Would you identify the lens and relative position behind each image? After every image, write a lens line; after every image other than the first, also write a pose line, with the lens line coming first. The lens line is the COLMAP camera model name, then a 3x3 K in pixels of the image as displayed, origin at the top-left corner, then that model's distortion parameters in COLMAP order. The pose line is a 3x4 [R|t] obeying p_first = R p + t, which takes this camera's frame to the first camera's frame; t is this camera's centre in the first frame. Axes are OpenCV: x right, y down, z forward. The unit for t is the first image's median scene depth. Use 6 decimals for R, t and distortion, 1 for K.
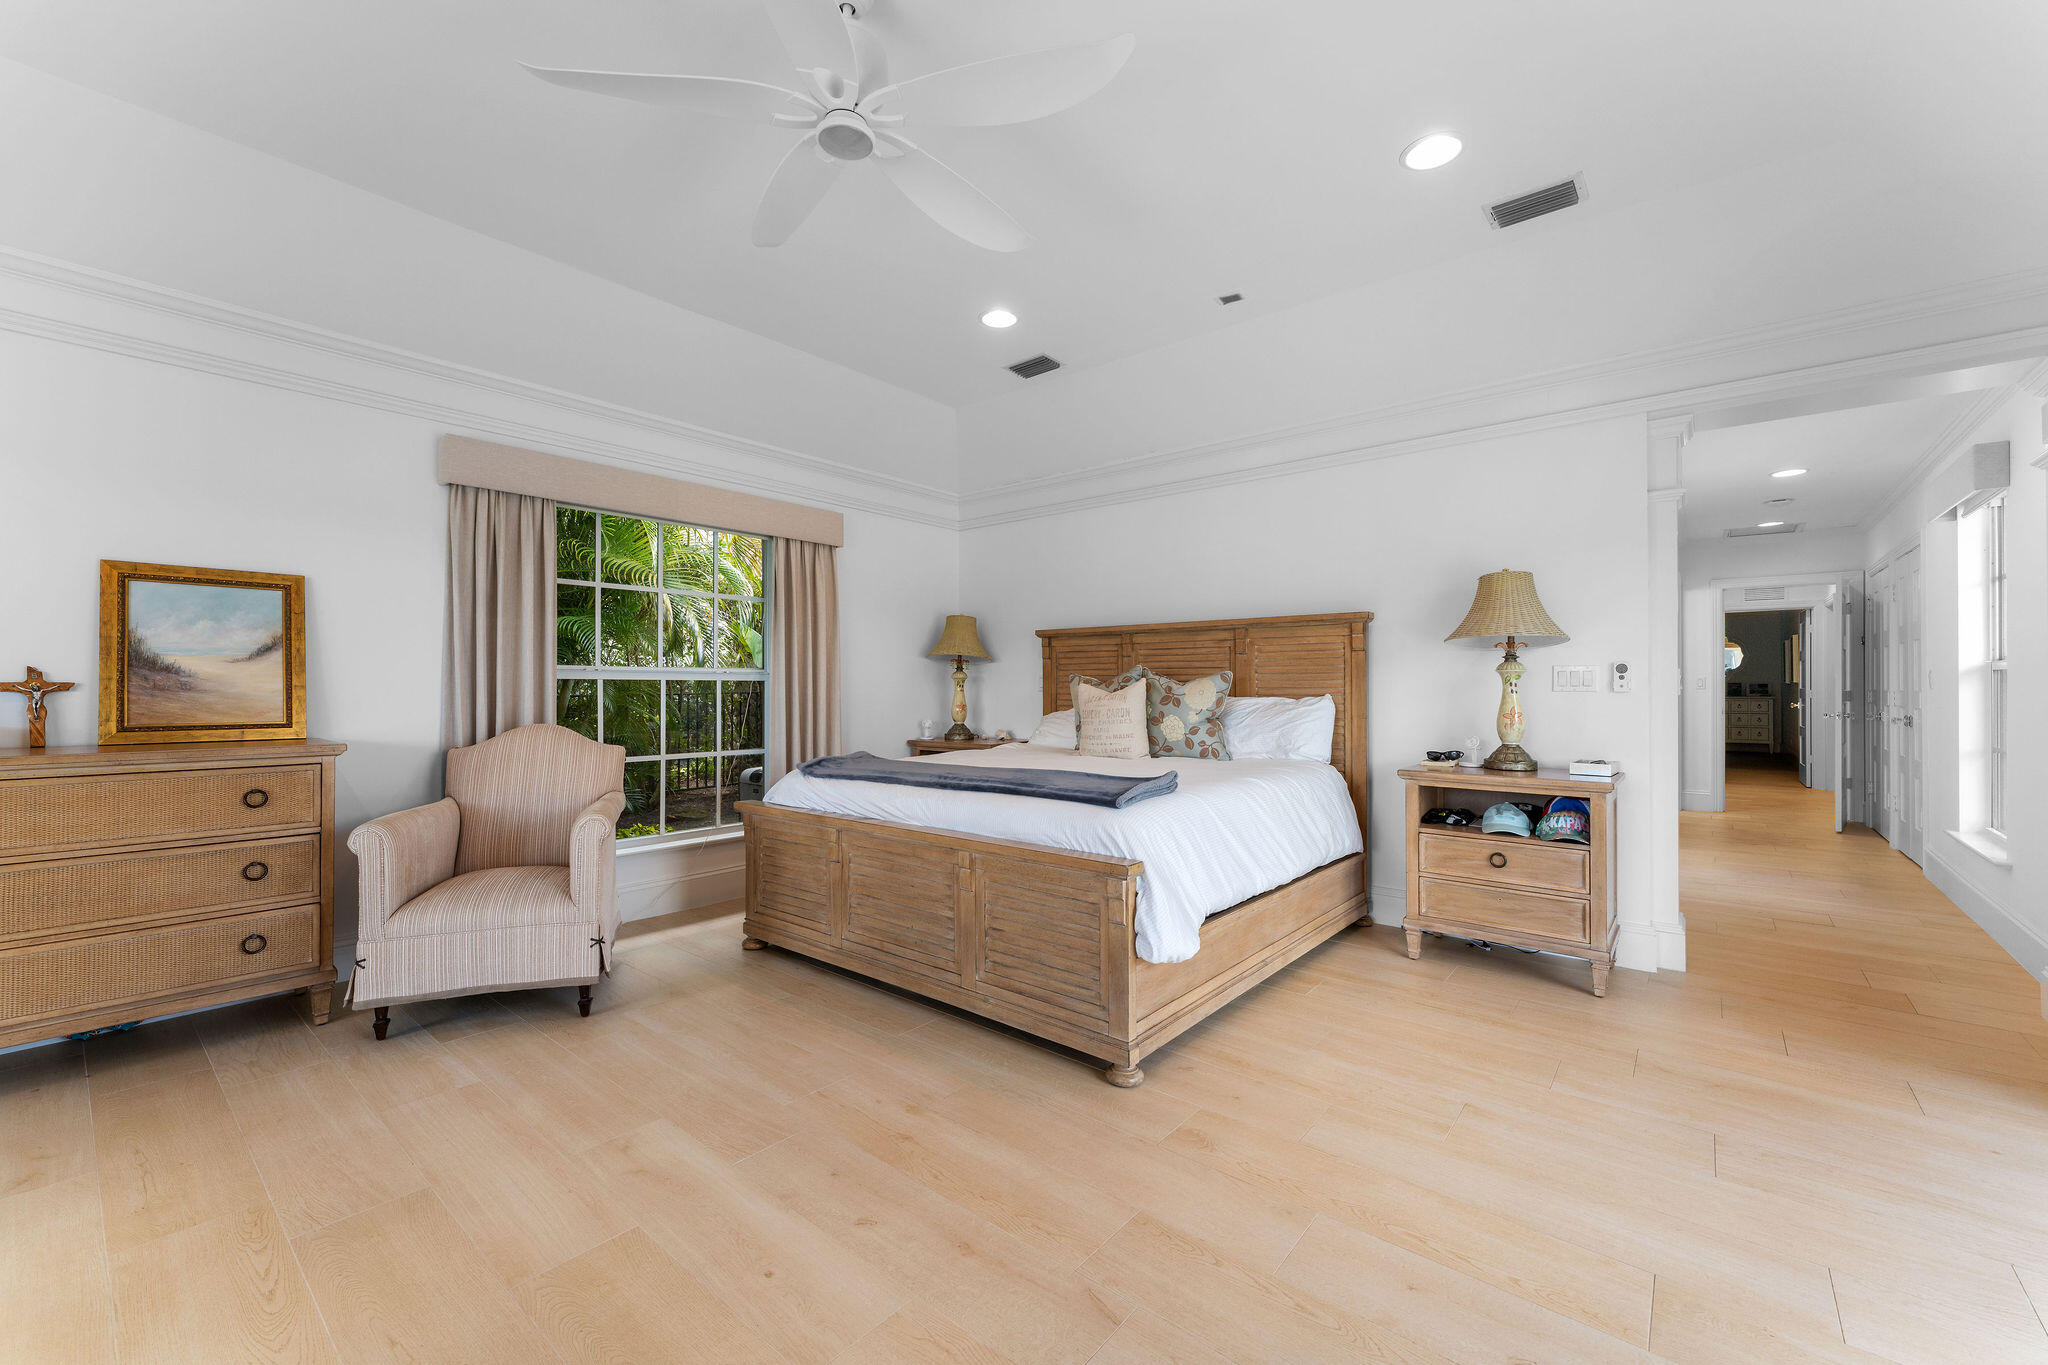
lens RADIAL K [[813.7, 0, 1024.9], [0, 813.7, 679.3], [0, 0, 1]] dist [-0.000421, -0.000110]
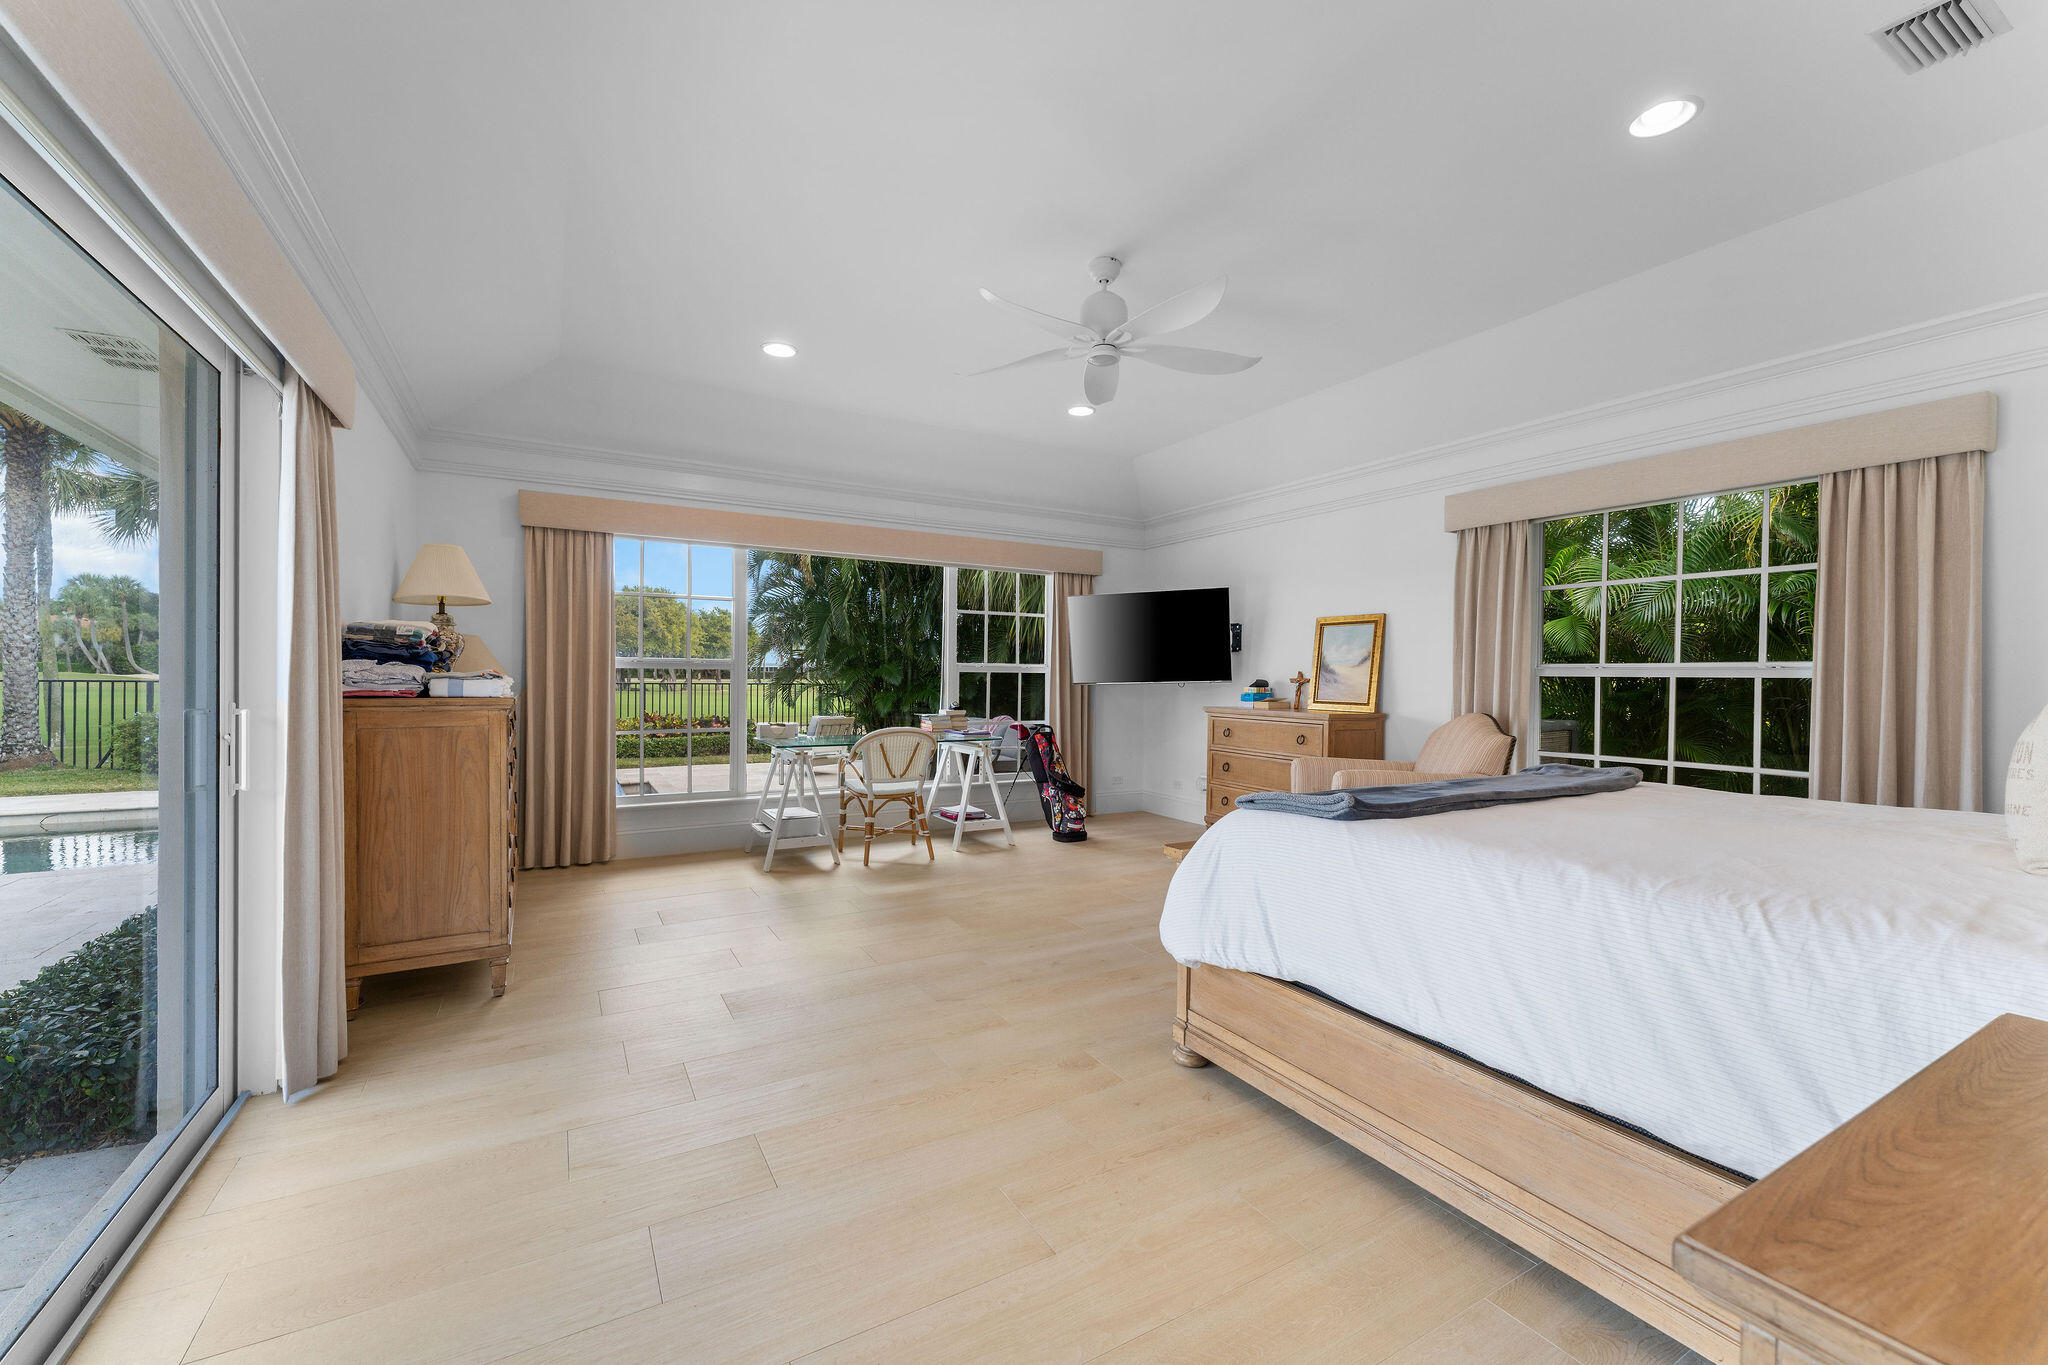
lens RADIAL K [[813.7, 0, 1024.9], [0, 813.7, 679.3], [0, 0, 1]] dist [-0.000421, -0.000110]
pose [[-0.342647, -0.004797, -0.939452, 0.944795], [-0.005295, 0.999981, -0.003175, 0.014332], [0.939449, 0.003886, -0.342666, 0.941887]]
